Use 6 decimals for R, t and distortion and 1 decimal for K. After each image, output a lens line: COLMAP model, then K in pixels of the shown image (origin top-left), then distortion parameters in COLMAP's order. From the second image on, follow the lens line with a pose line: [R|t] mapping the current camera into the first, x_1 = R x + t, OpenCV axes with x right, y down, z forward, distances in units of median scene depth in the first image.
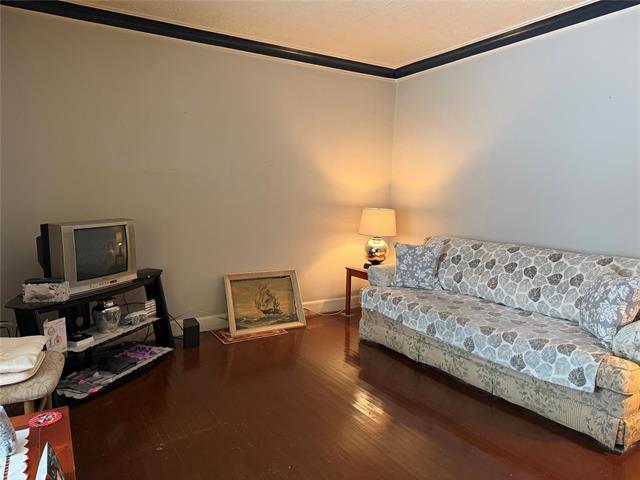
lens RADIAL K [[445.4, 0, 320.0], [0, 445.4, 240.0], [0, 0, 1]] dist [0.118194, -0.172896]
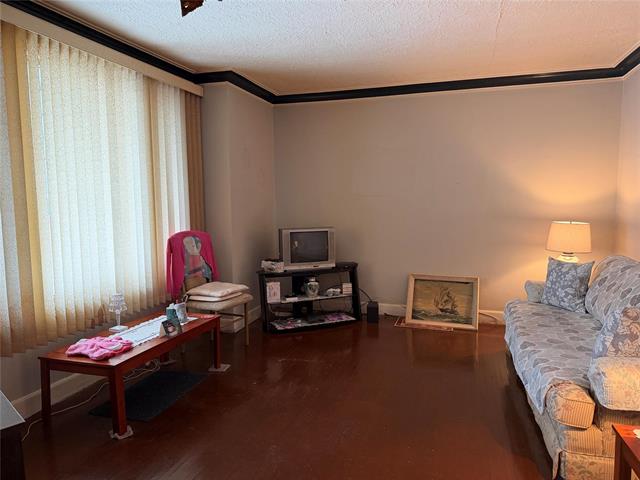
lens RADIAL K [[445.4, 0, 320.0], [0, 445.4, 240.0], [0, 0, 1]] dist [0.118194, -0.172896]
pose [[0.648589, 0.044713, -0.759825, 0.615289], [-0.062675, 0.998020, 0.005231, -0.007515], [0.758554, 0.044229, 0.650107, -0.005416]]
